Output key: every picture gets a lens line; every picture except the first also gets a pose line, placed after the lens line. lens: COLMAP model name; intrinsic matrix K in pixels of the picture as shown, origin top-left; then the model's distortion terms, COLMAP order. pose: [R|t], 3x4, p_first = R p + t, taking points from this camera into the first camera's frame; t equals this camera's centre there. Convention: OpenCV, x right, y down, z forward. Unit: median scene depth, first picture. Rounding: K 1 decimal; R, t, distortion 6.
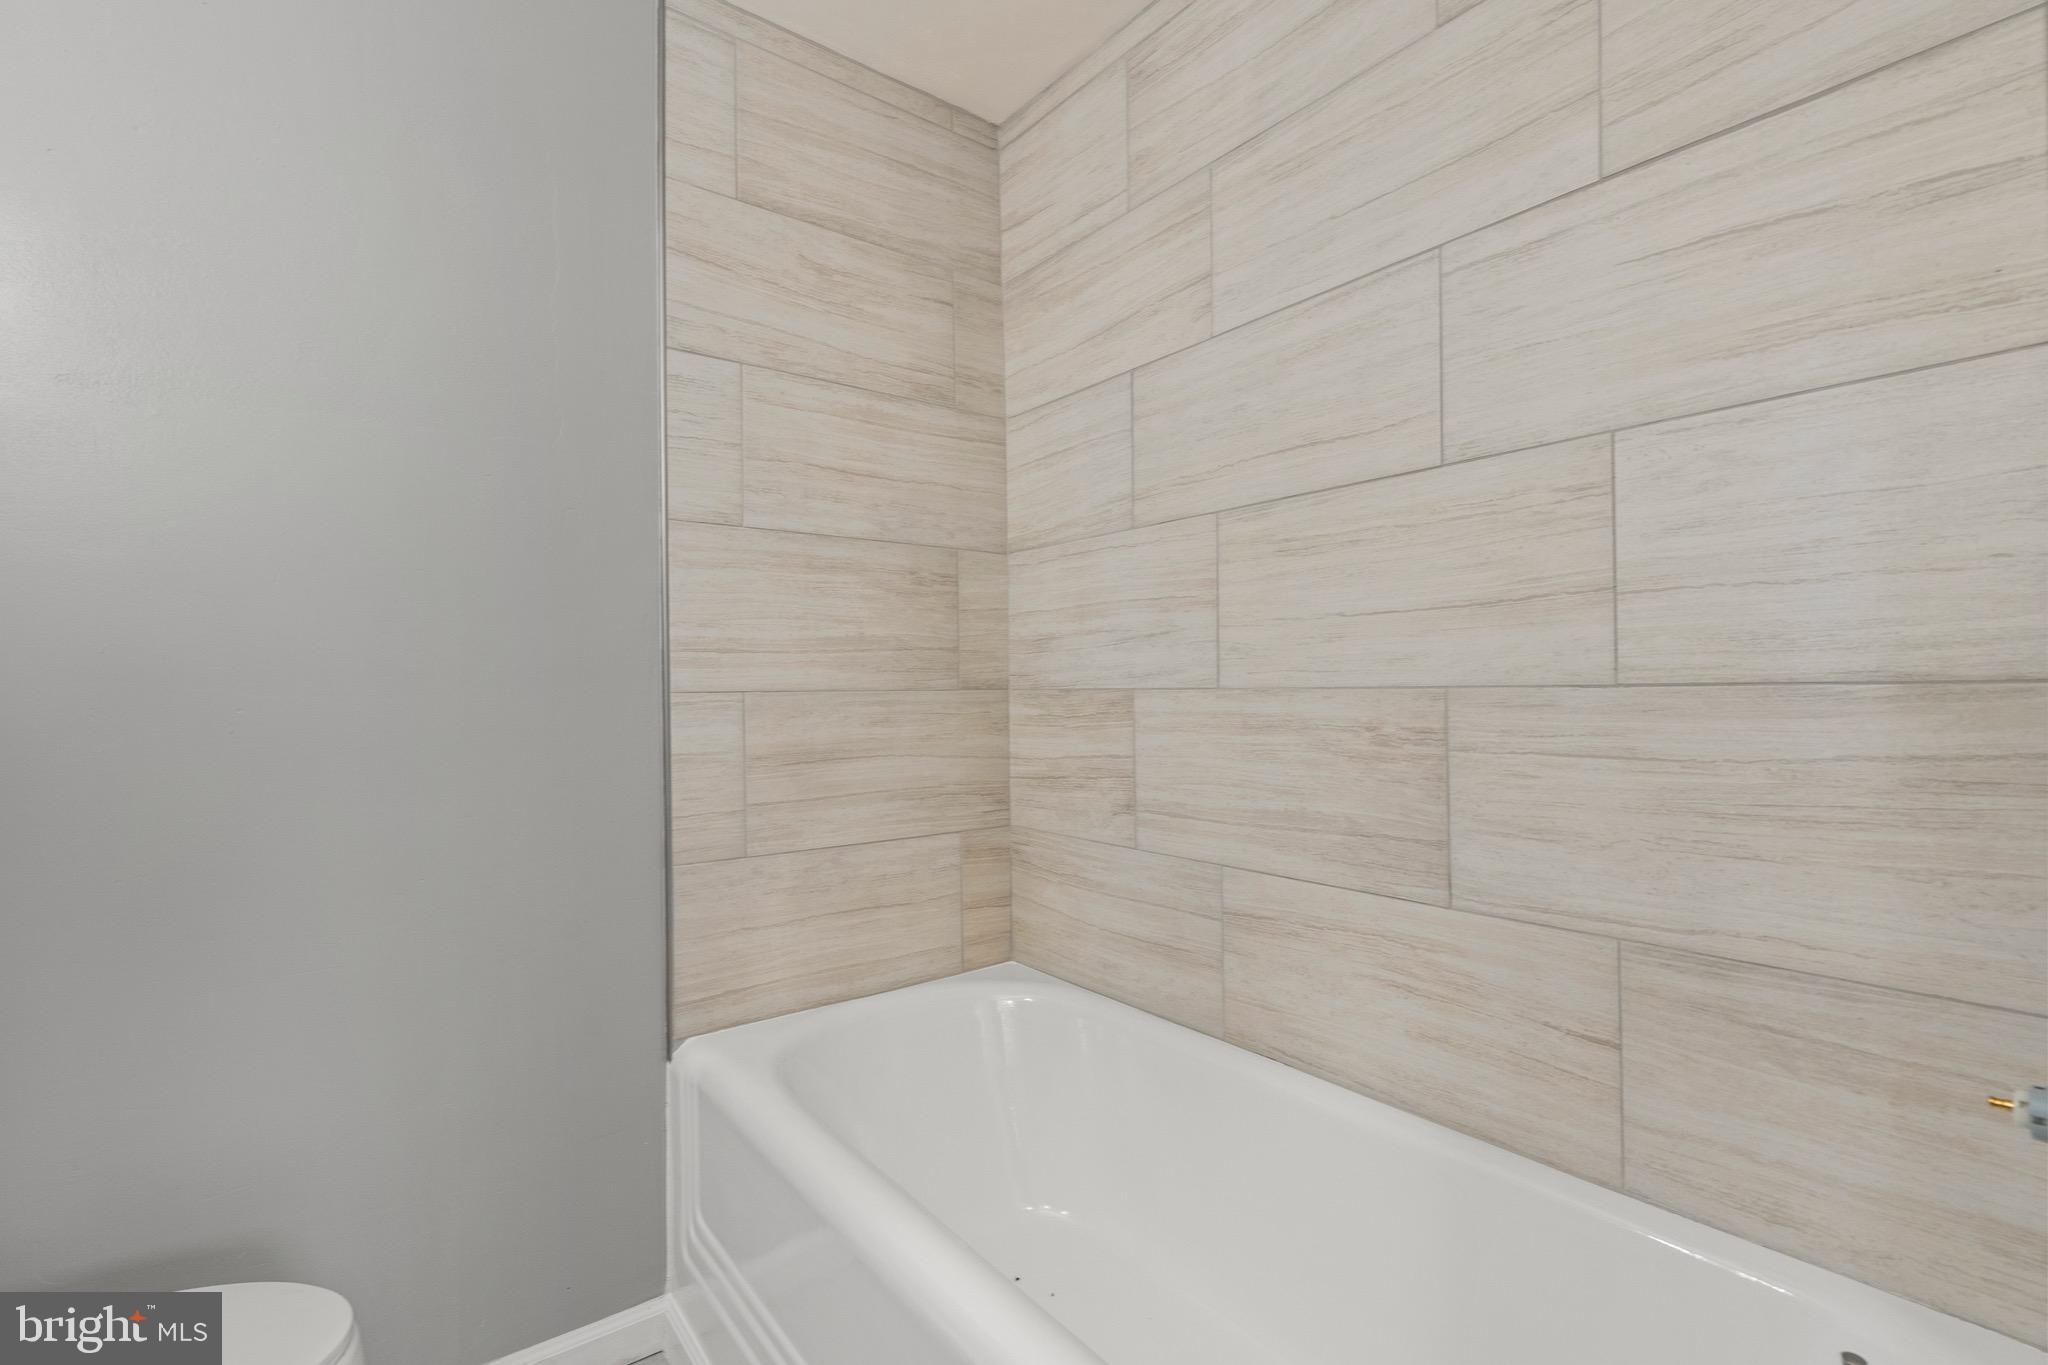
lens RADIAL K [[927.2, 0, 1011.9], [0, 927.2, 685.1], [0, 0, 1]] dist [-0.004400, 0.003558]
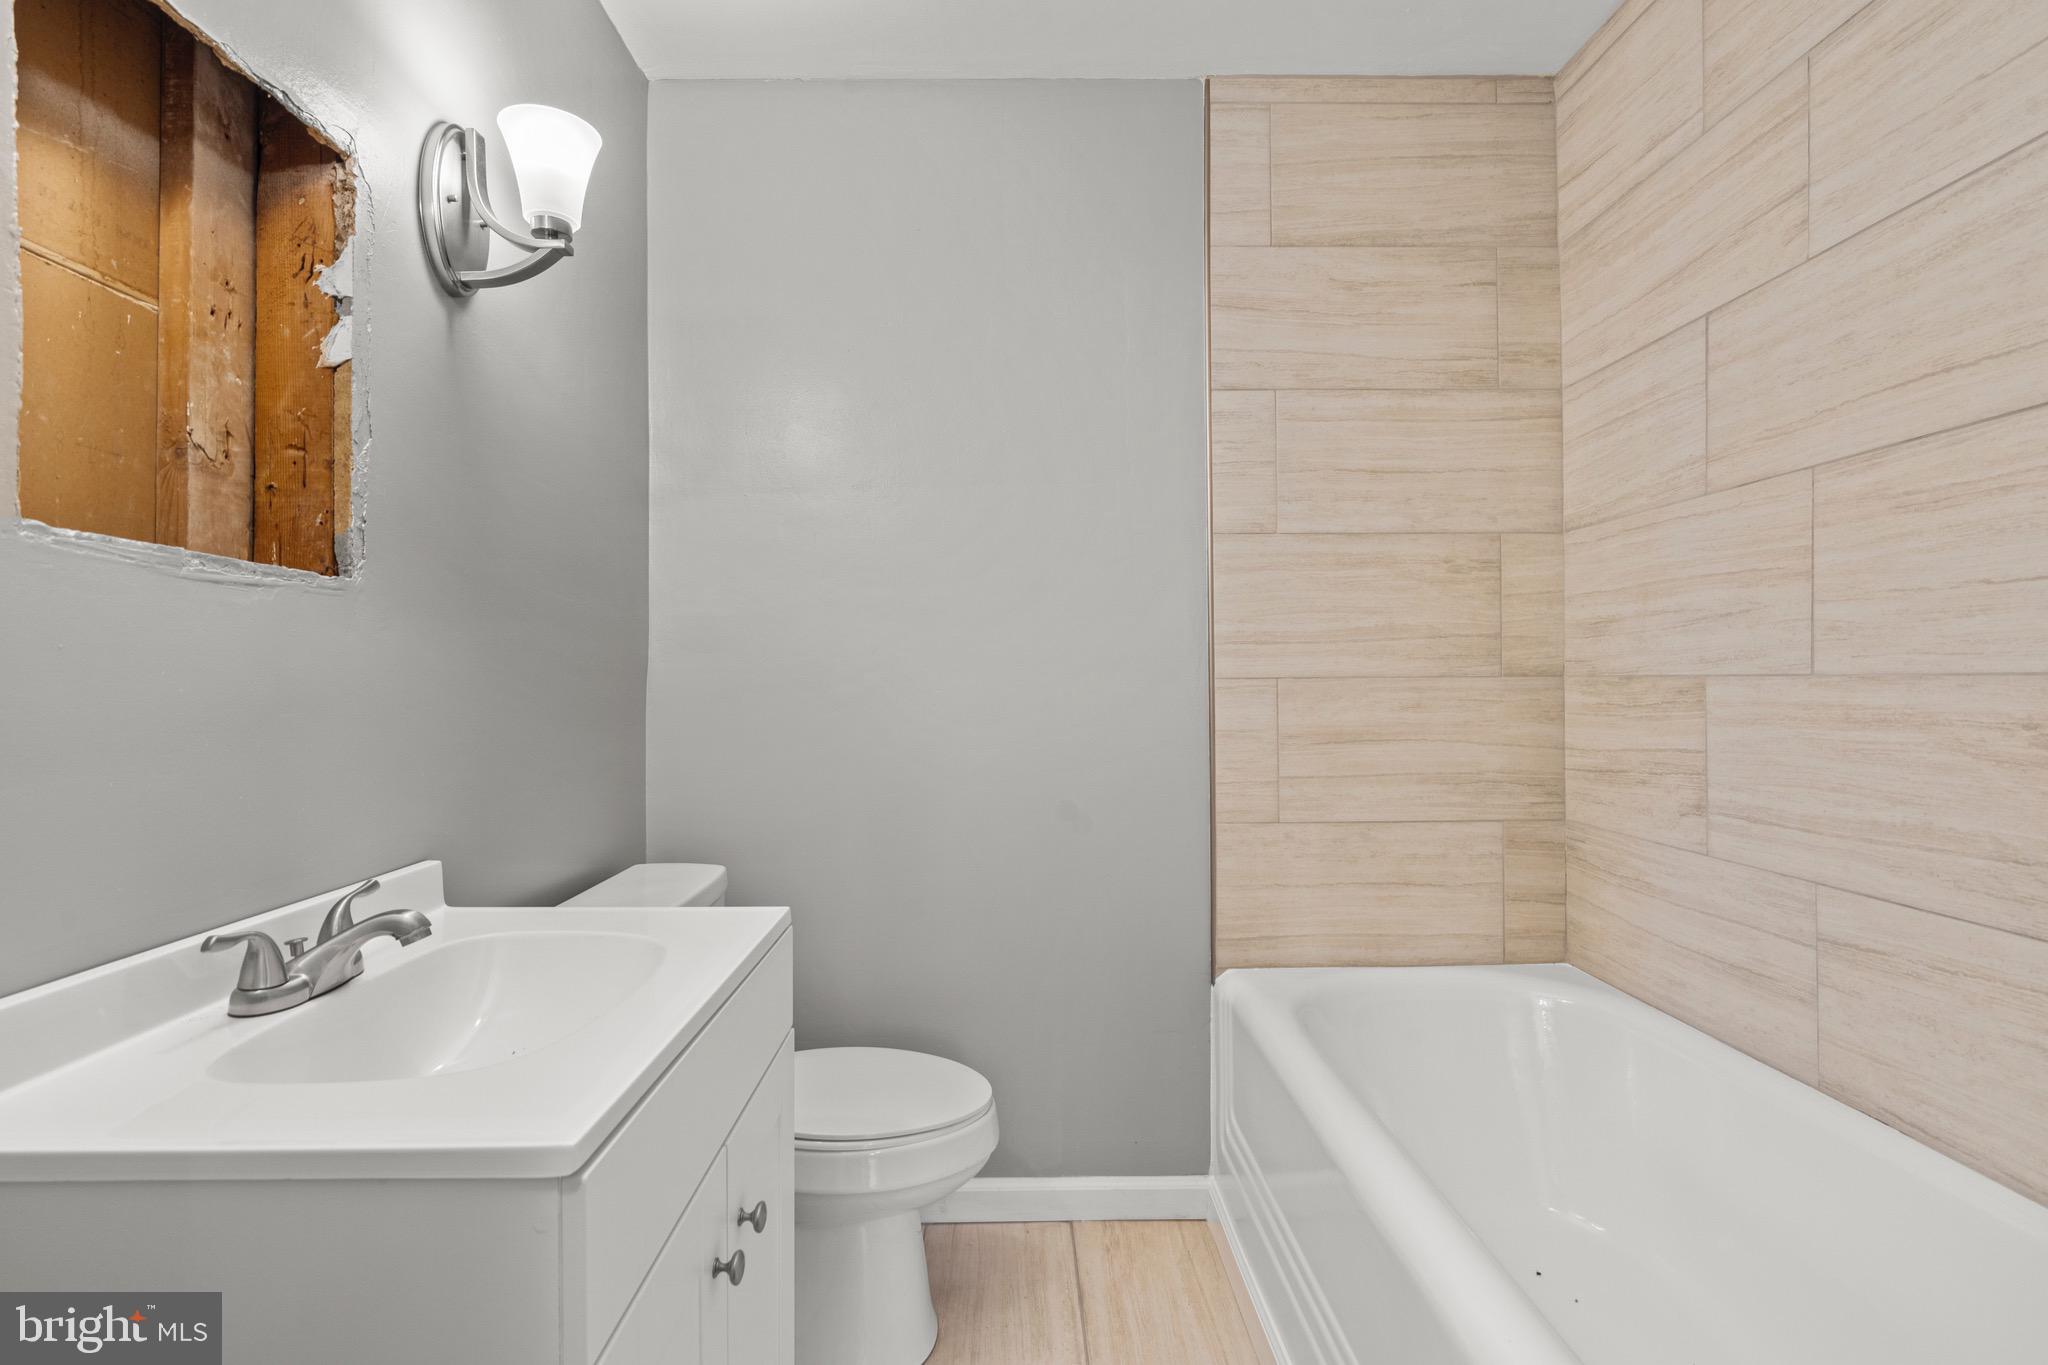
lens RADIAL K [[927.2, 0, 1011.9], [0, 927.2, 685.1], [0, 0, 1]] dist [-0.004400, 0.003558]
pose [[0.800056, 0.005115, -0.599904, 0.133618], [0.003940, 0.999897, 0.013780, -0.001558], [0.599913, -0.013388, 0.799953, -0.109301]]
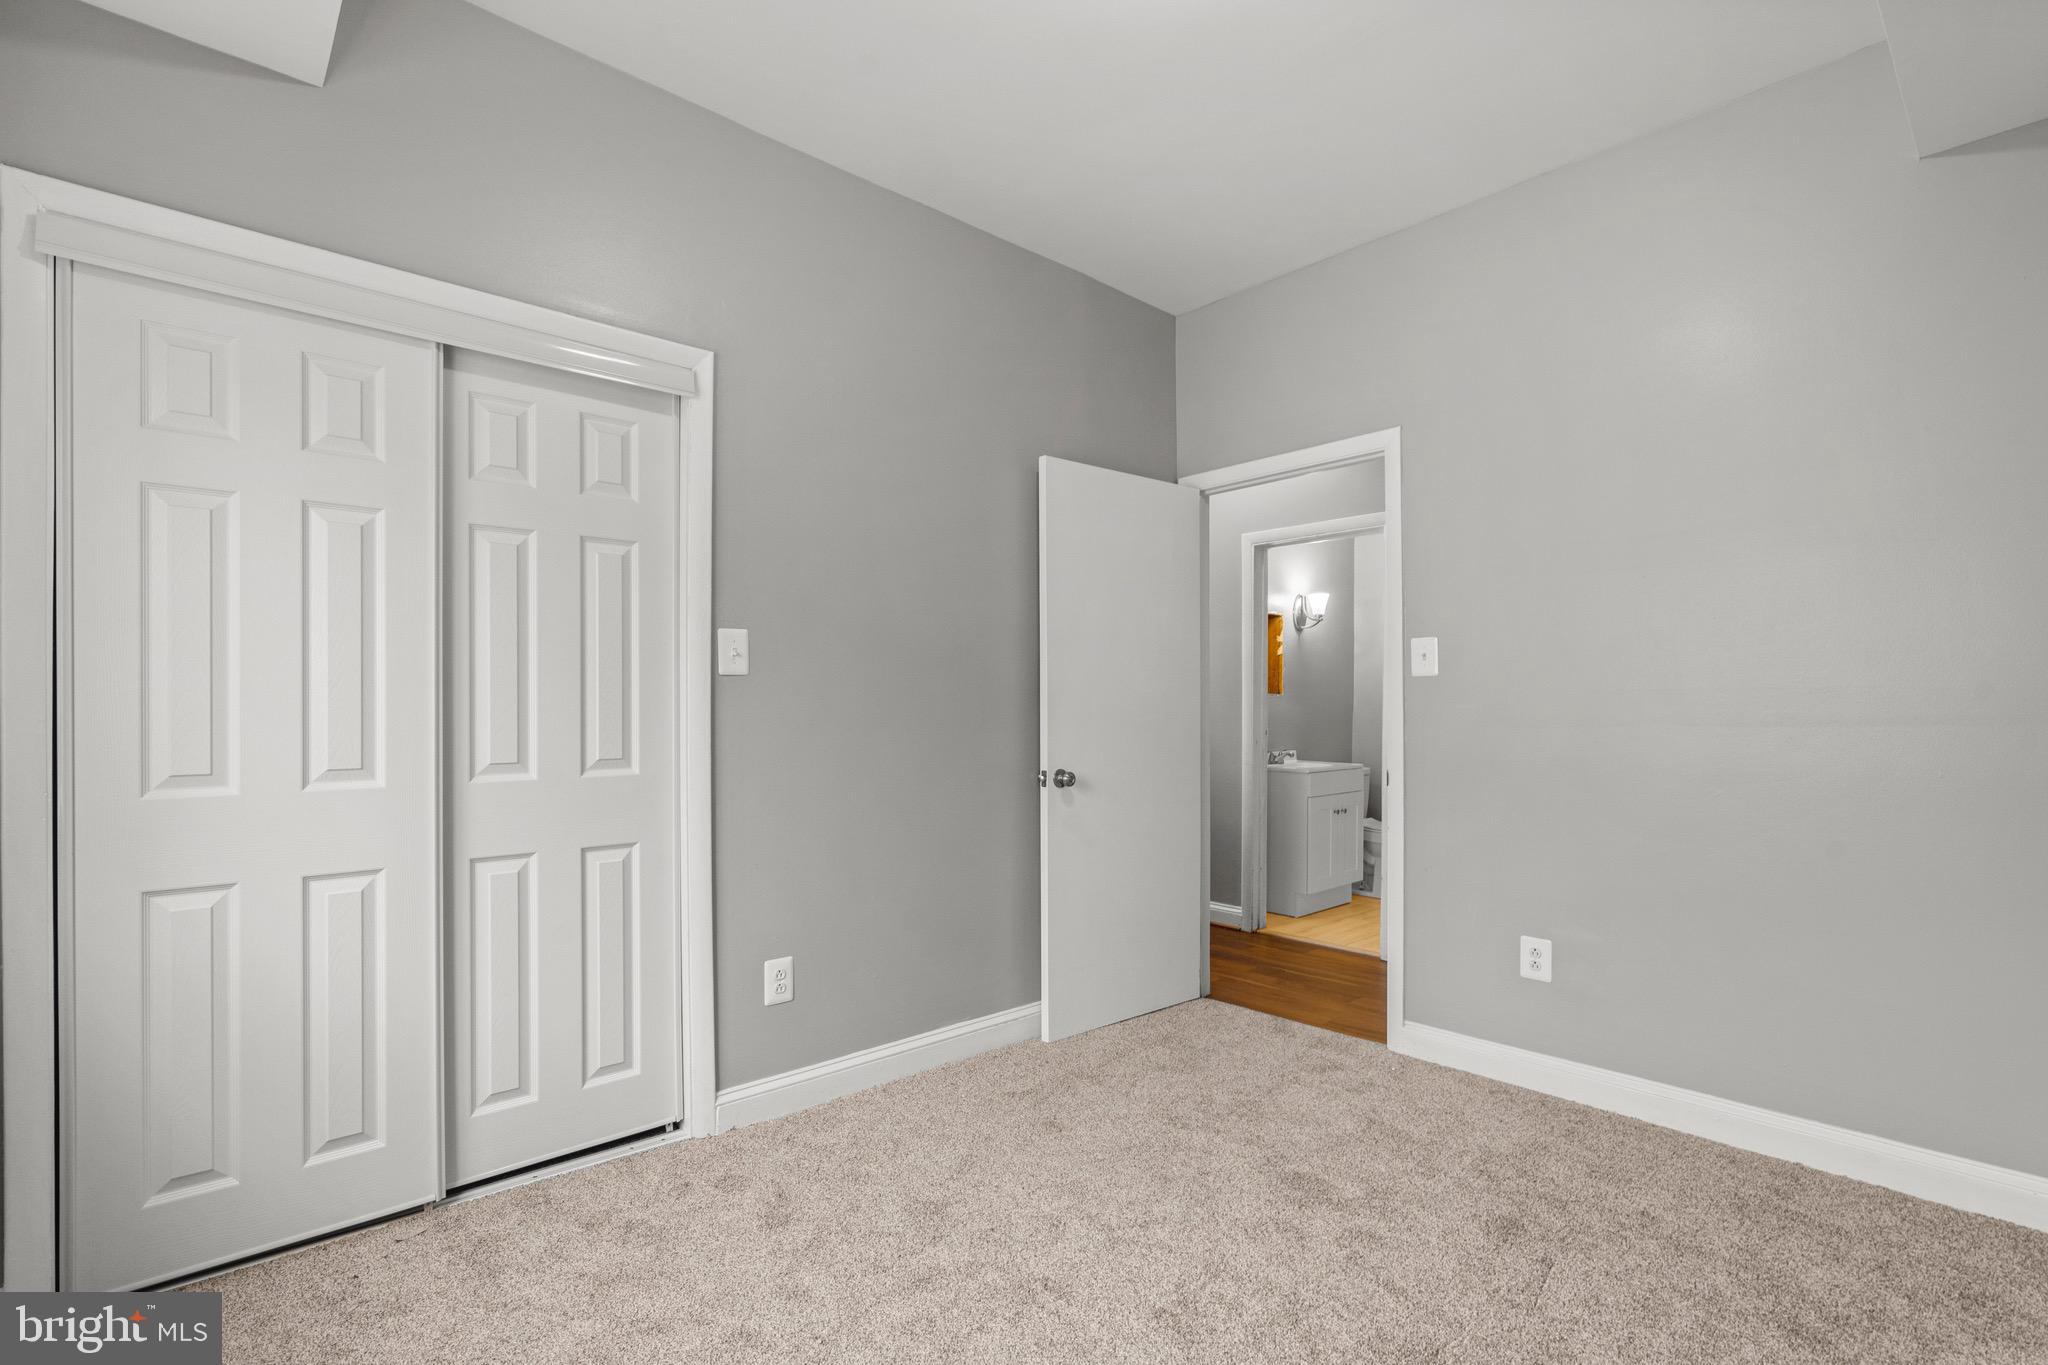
lens RADIAL K [[931.7, 0, 1013.6], [0, 931.7, 711.0], [0, 0, 1]] dist [-0.015117, 0.005745]
pose [[0.075471, 0.006527, -0.997127, 2.781919], [0.005221, 0.999962, 0.006941, -0.035437], [0.997134, -0.005730, 0.075434, -1.134626]]
